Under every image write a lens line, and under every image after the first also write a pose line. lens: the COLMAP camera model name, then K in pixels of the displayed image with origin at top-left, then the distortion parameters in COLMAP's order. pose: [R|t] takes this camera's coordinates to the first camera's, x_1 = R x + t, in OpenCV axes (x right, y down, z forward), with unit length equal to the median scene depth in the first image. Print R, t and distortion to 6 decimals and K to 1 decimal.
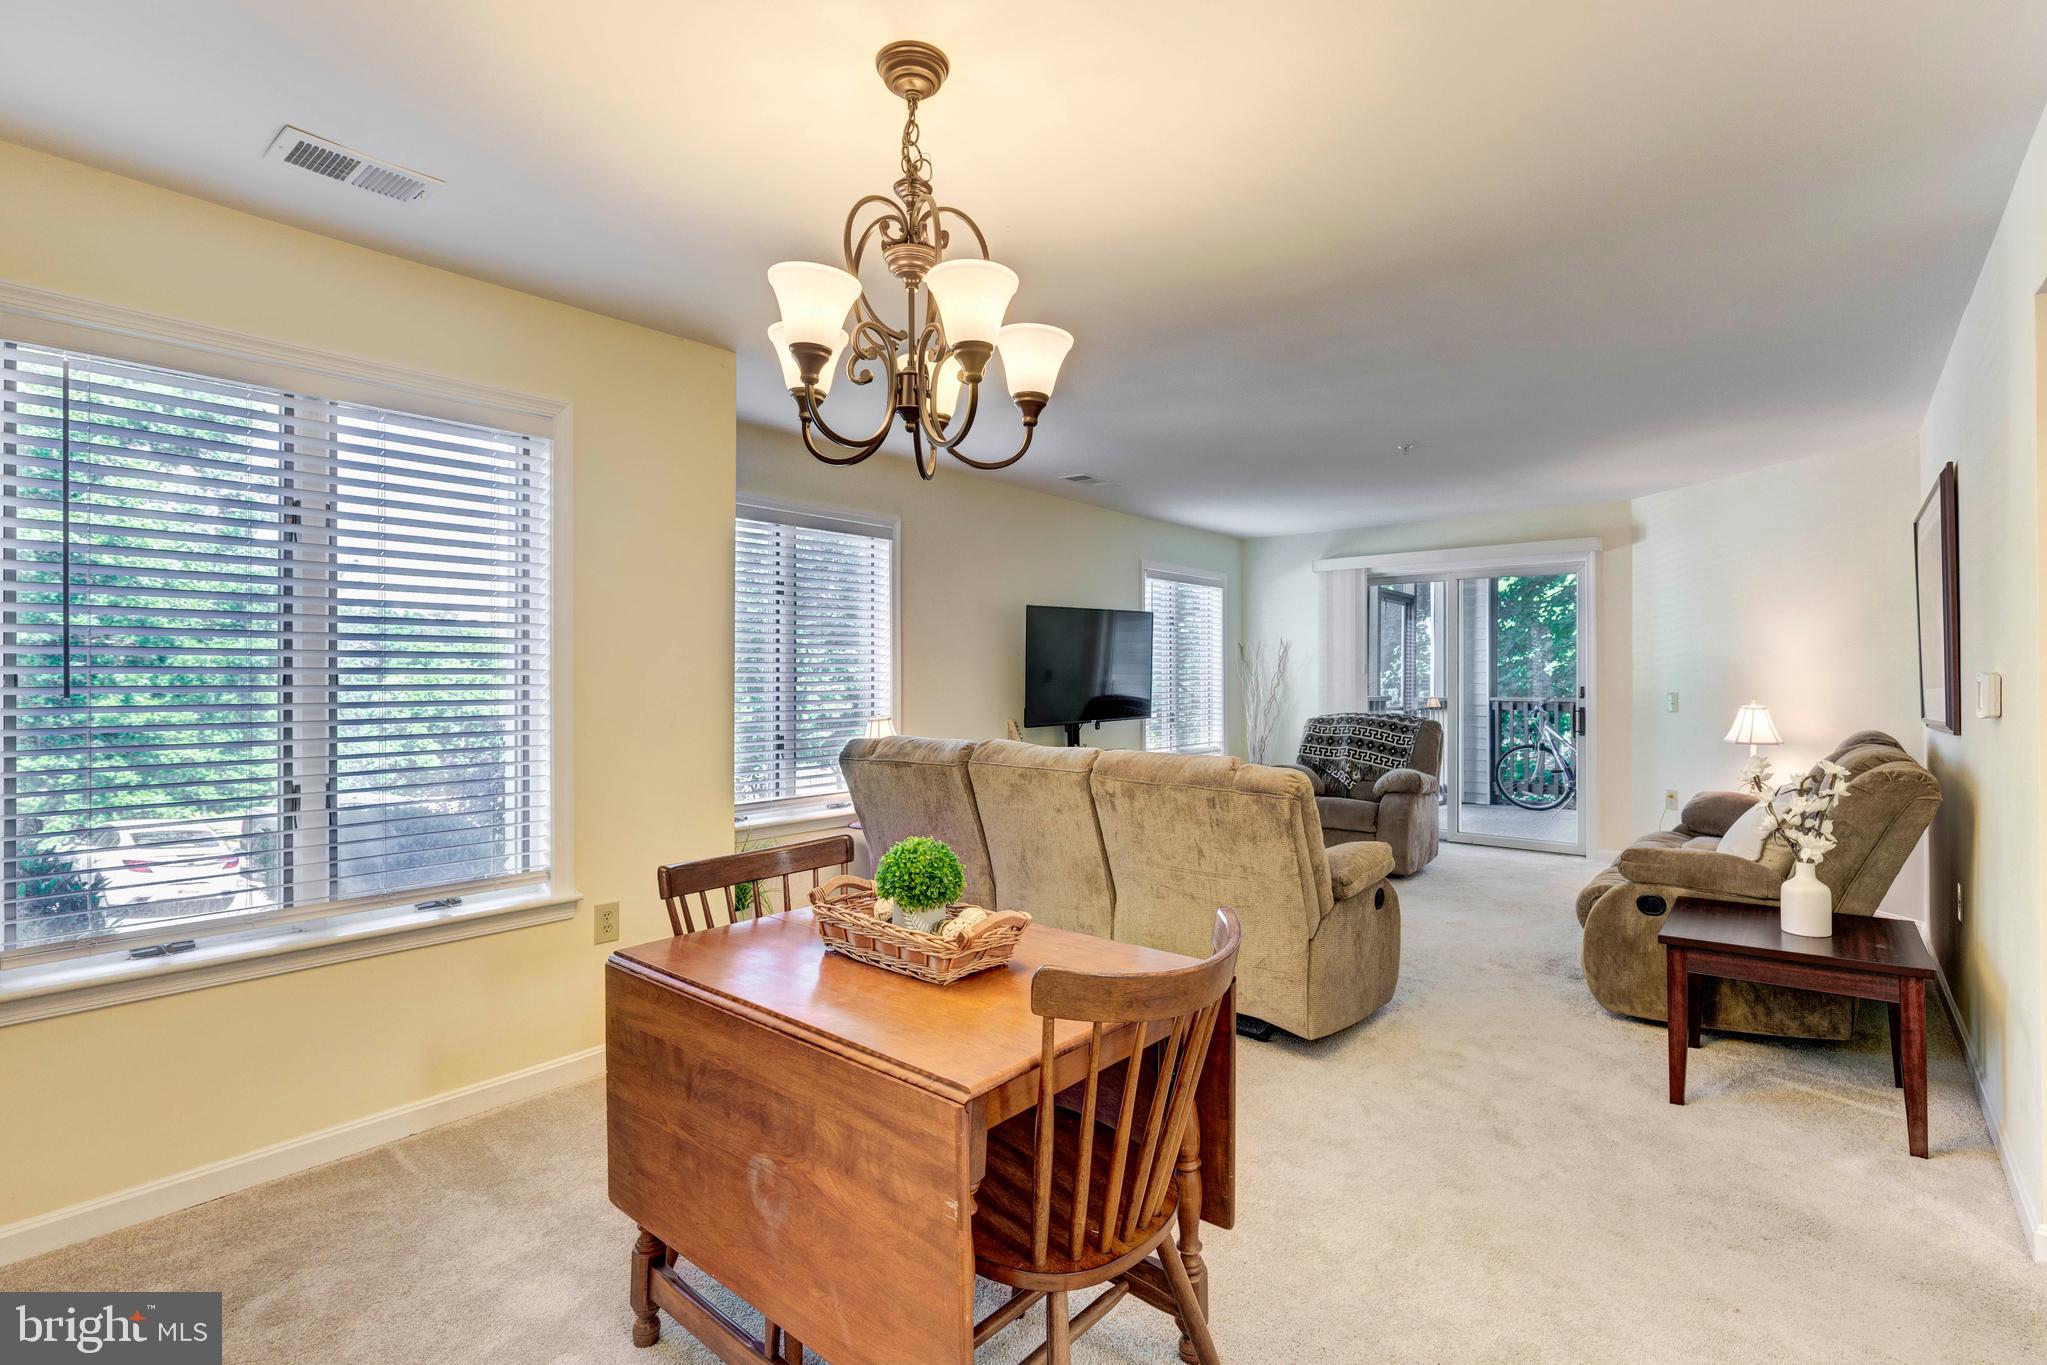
lens RADIAL K [[962.6, 0, 1035.9], [0, 962.6, 668.2], [0, 0, 1]] dist [-0.010001, 0.000594]
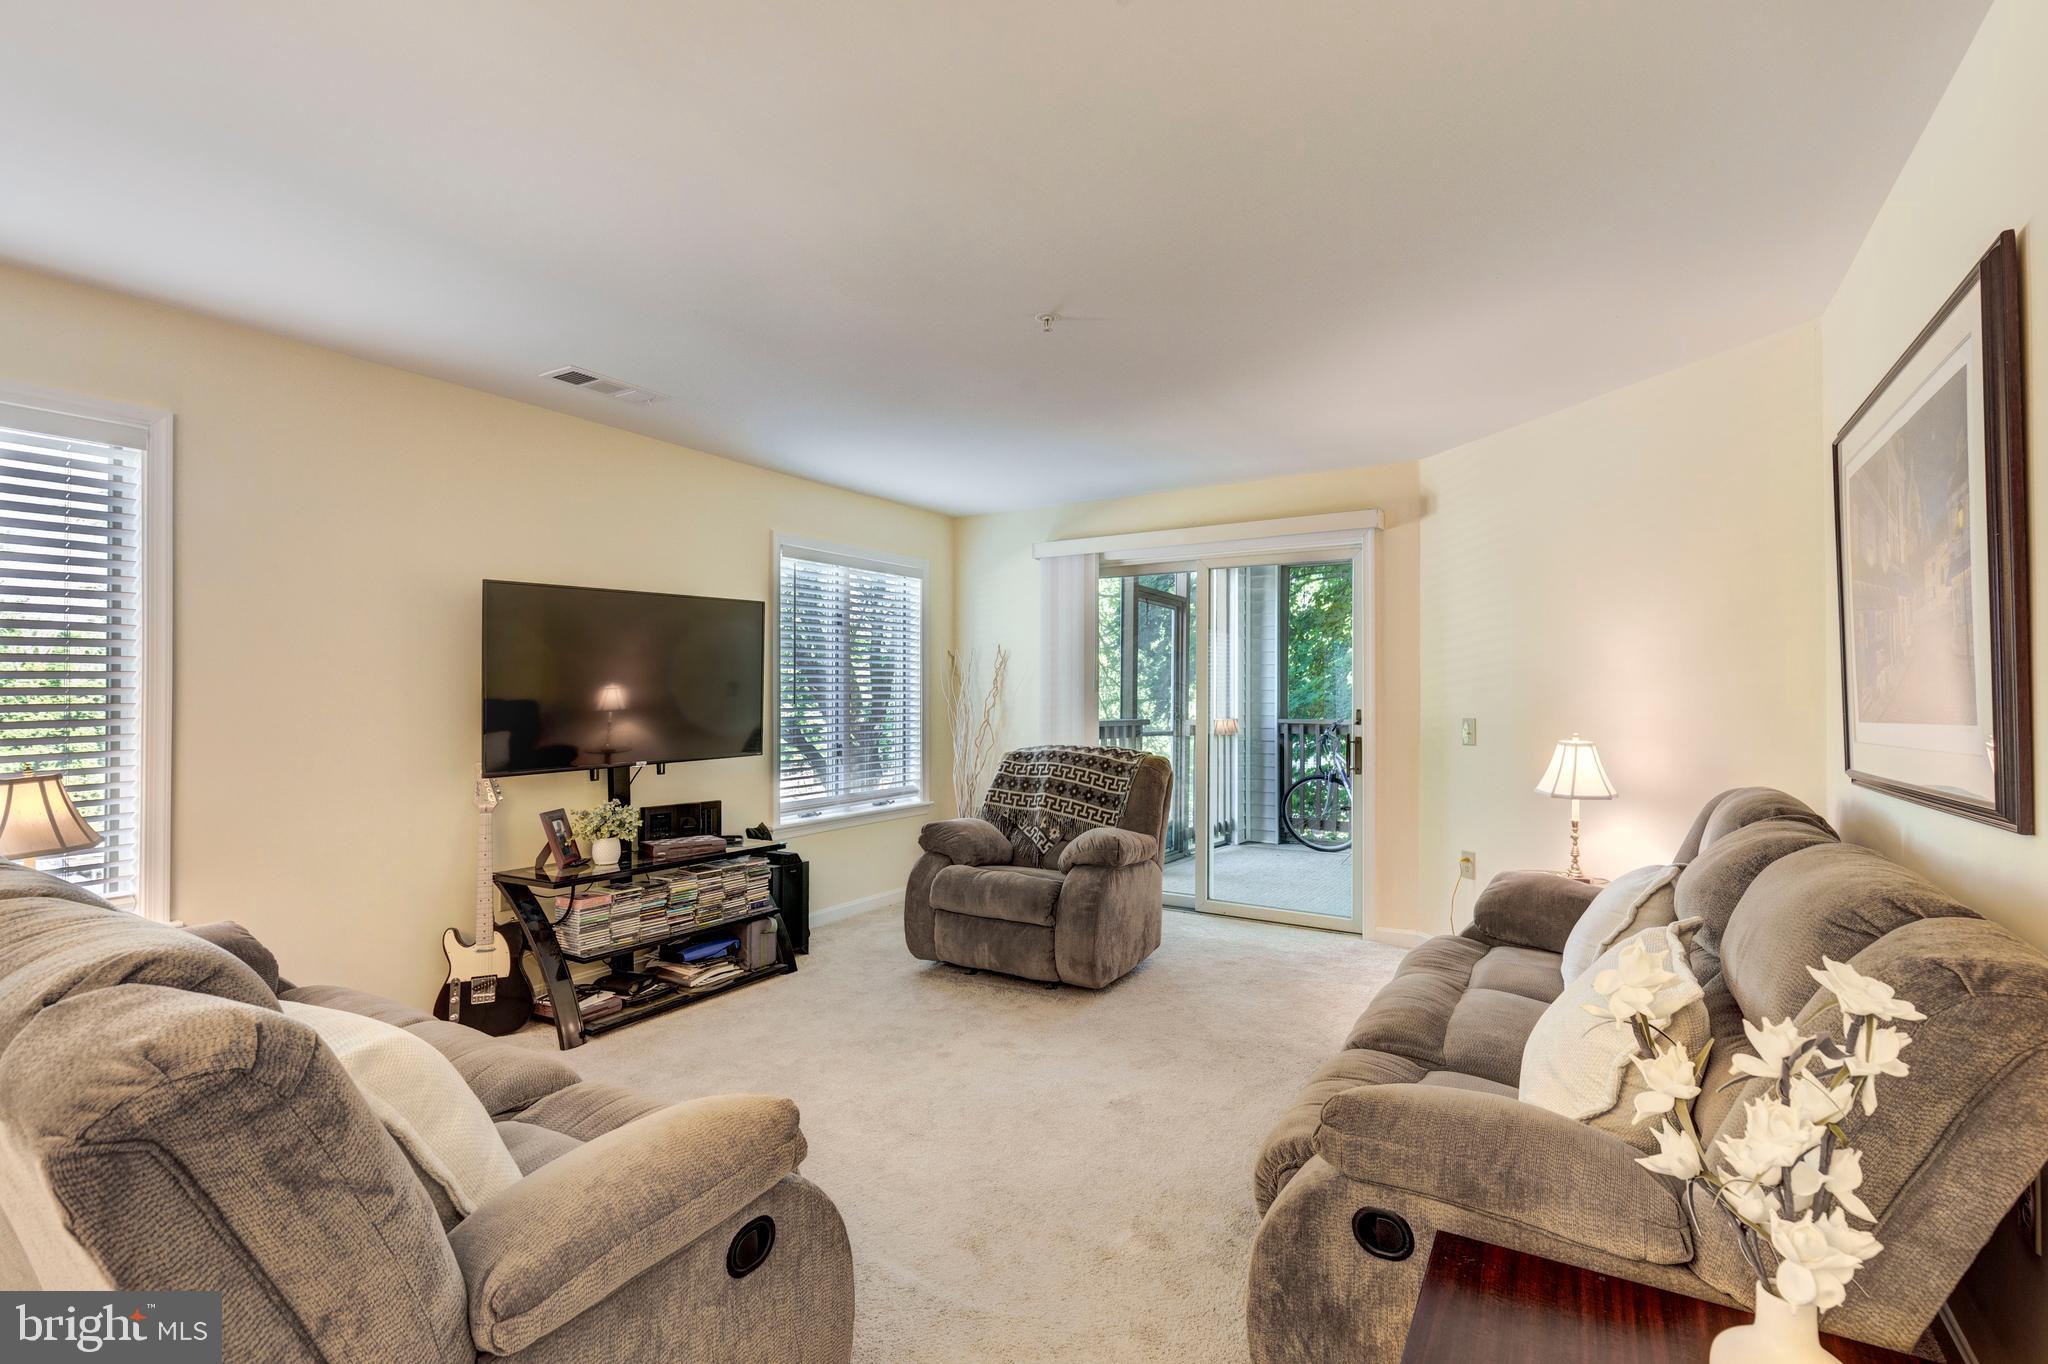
lens RADIAL K [[934.9, 0, 1020.4], [0, 934.9, 681.2], [0, 0, 1]] dist [0.002856, 0.000327]
pose [[0.992376, 0.003792, 0.123187, 0.224052], [-0.003353, 0.999987, -0.003772, 0.000624], [-0.123200, 0.003331, 0.992376, 0.315069]]
